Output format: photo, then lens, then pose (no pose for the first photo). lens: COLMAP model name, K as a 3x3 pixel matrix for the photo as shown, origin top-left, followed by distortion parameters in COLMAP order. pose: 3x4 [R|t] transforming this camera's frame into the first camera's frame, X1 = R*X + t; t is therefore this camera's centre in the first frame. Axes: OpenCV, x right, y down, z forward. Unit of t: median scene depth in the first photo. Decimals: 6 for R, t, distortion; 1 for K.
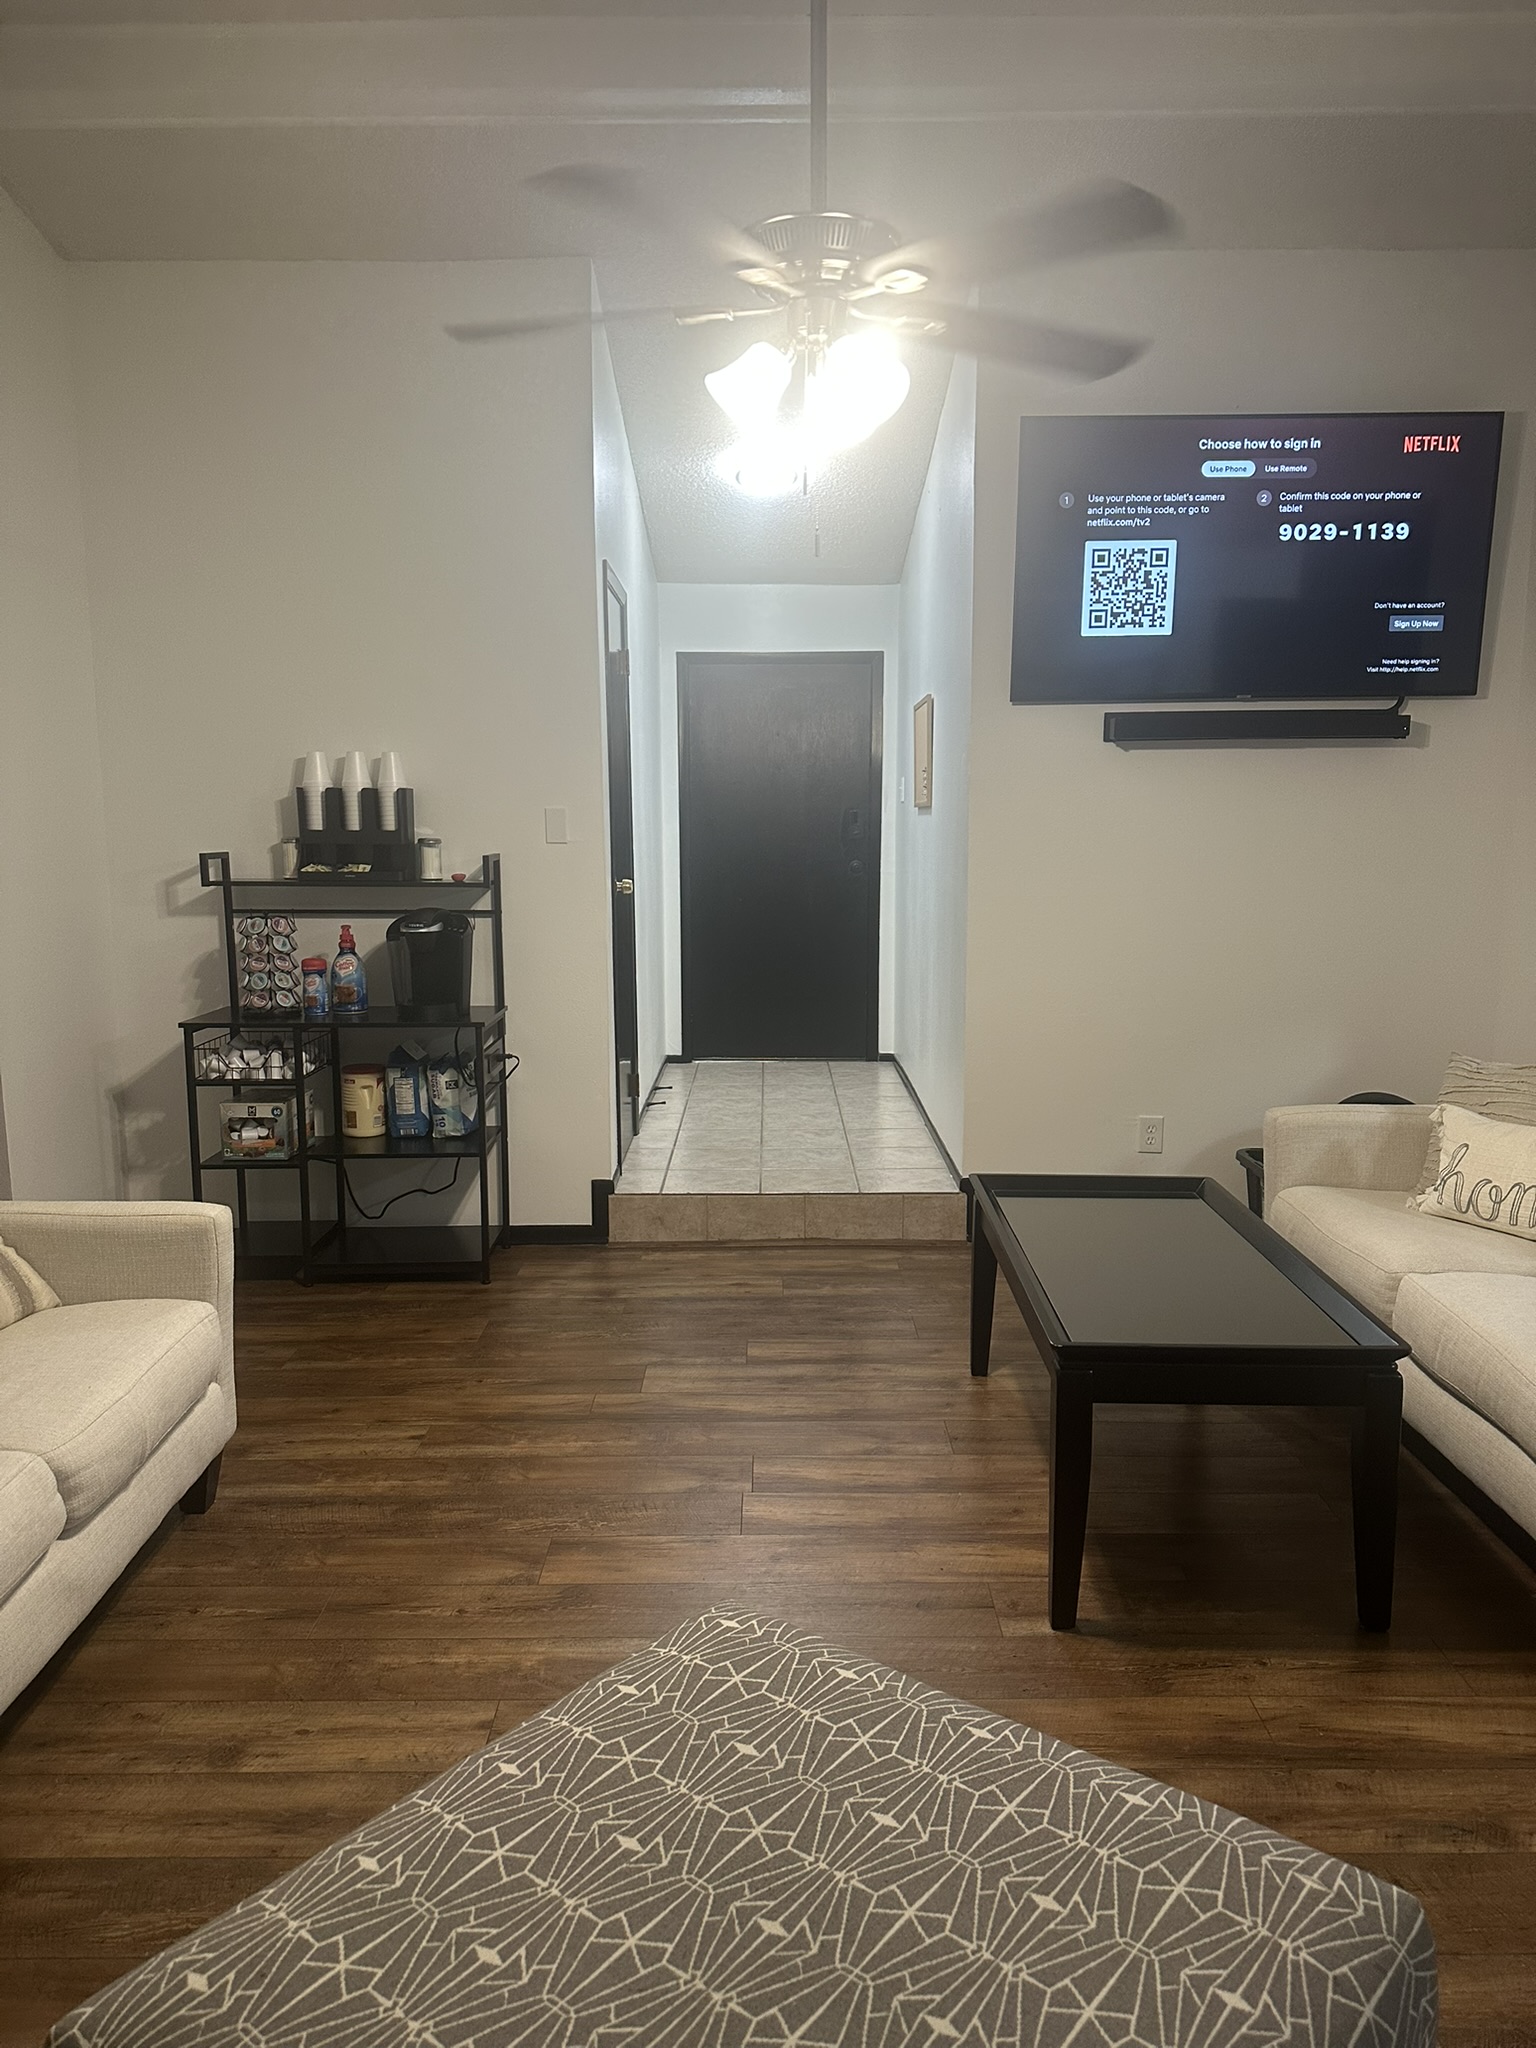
lens RADIAL K [[1442.3, 0, 762.6], [0, 1442.3, 1034.7], [0, 0, 1]] dist [0.081273, -0.108389]
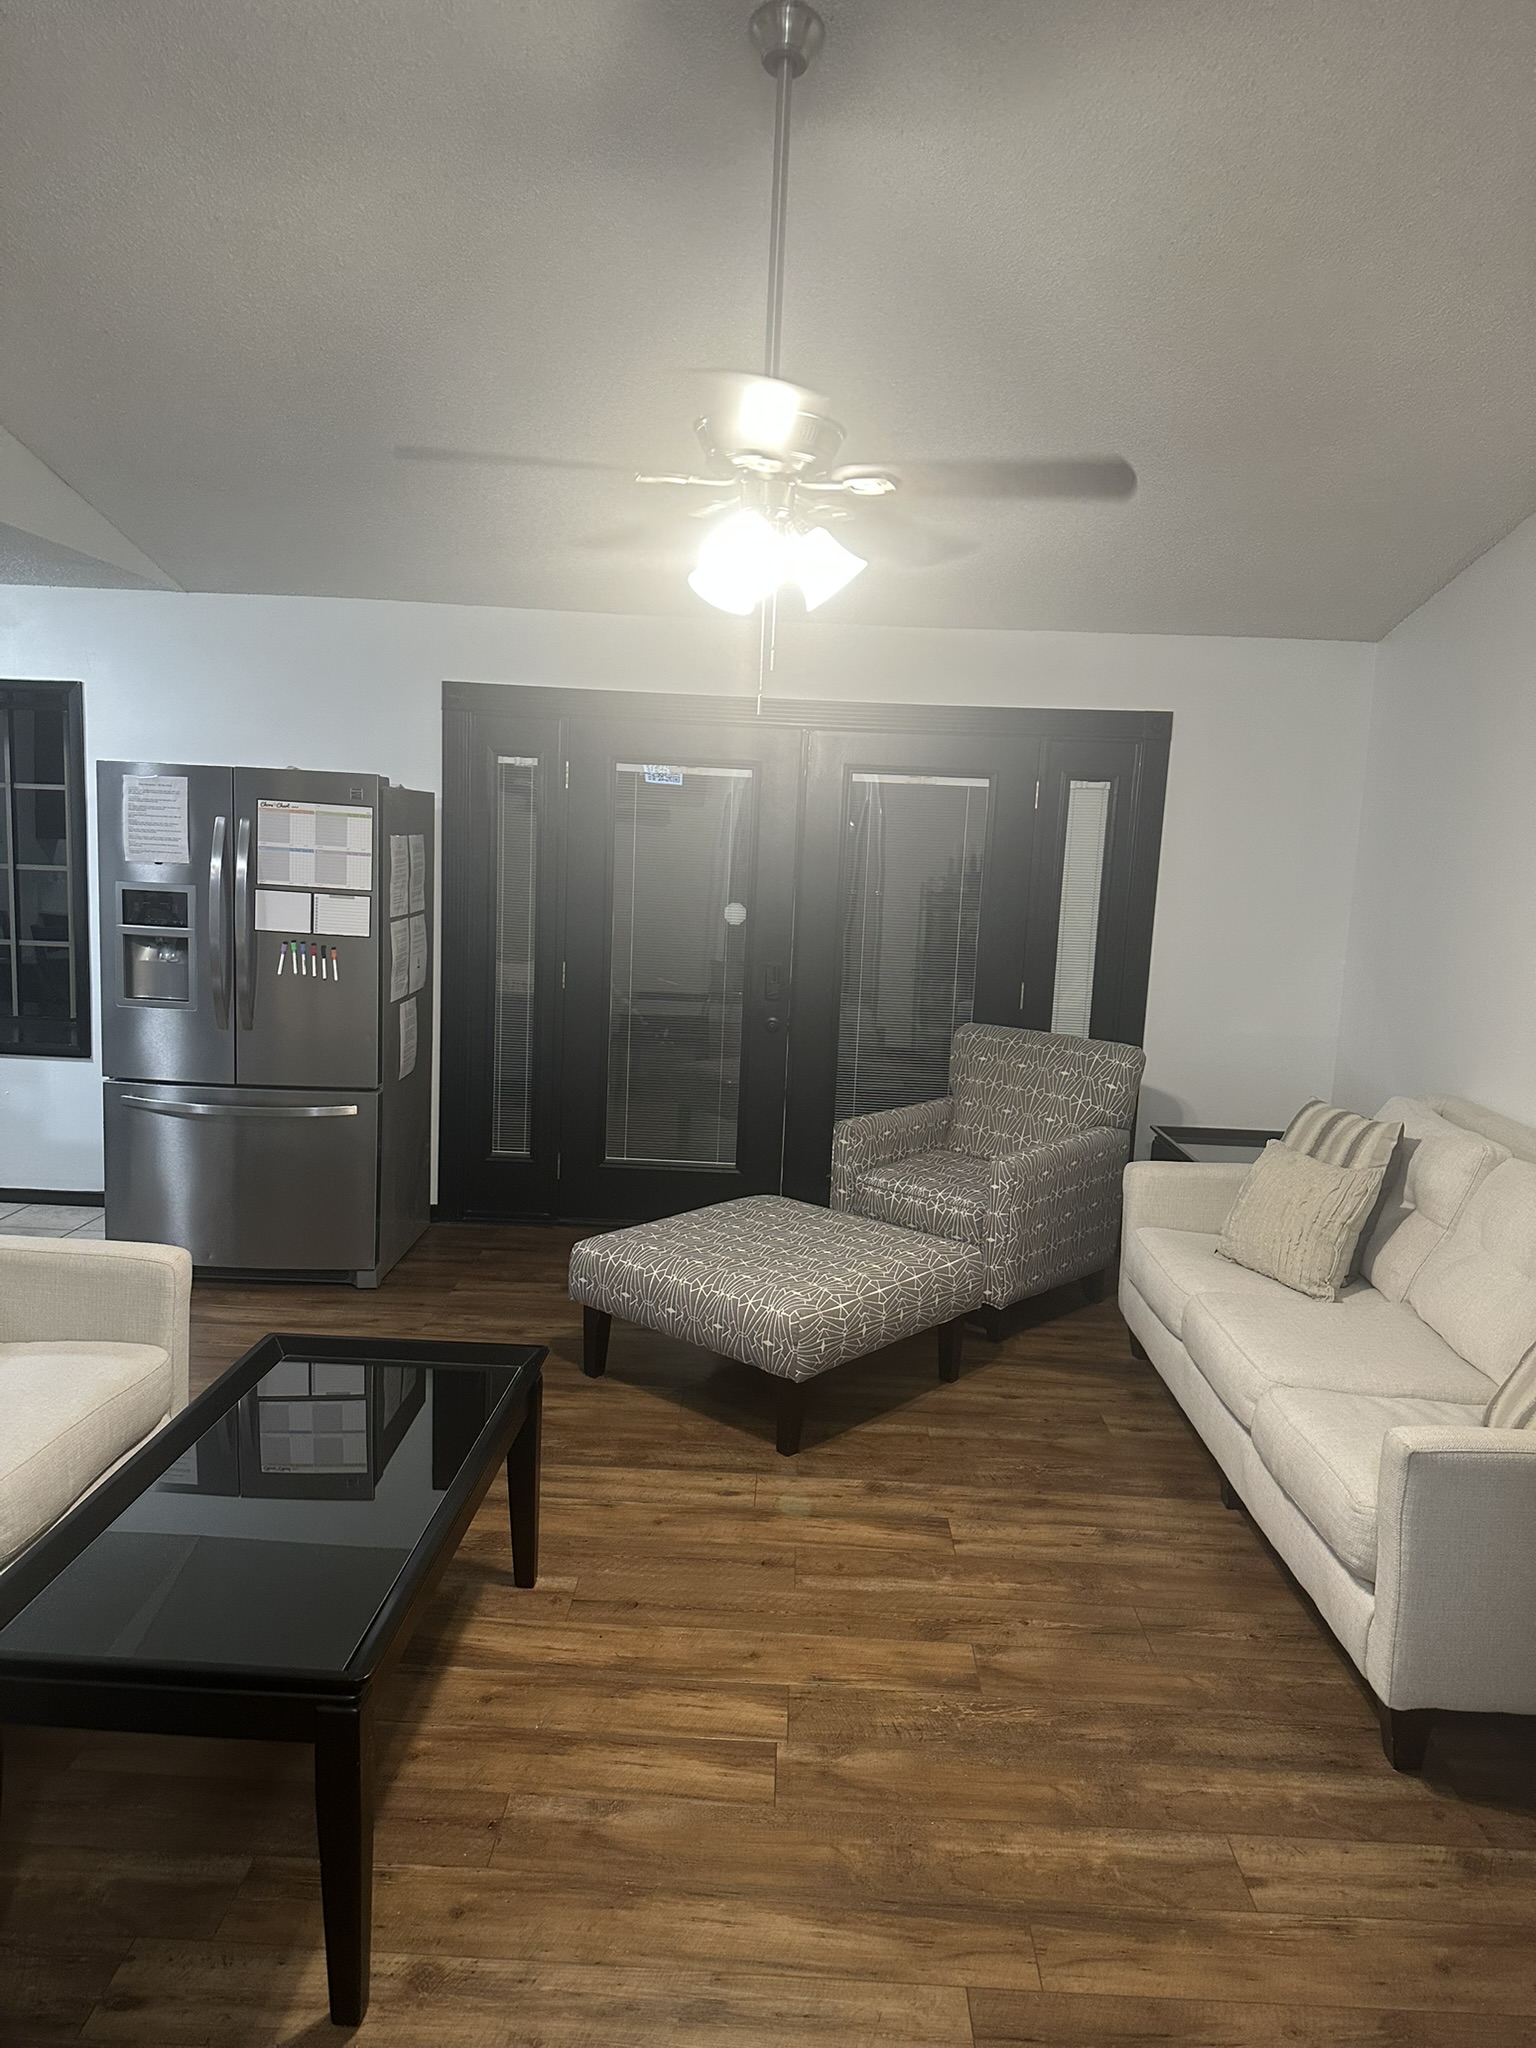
lens RADIAL K [[1442.3, 0, 762.6], [0, 1442.3, 1034.7], [0, 0, 1]] dist [0.081273, -0.108389]
pose [[-0.998971, -0.040415, 0.020560, -0.000200], [-0.032818, 0.957301, 0.287223, -0.343970], [-0.031290, 0.286253, -0.957643, 1.758770]]
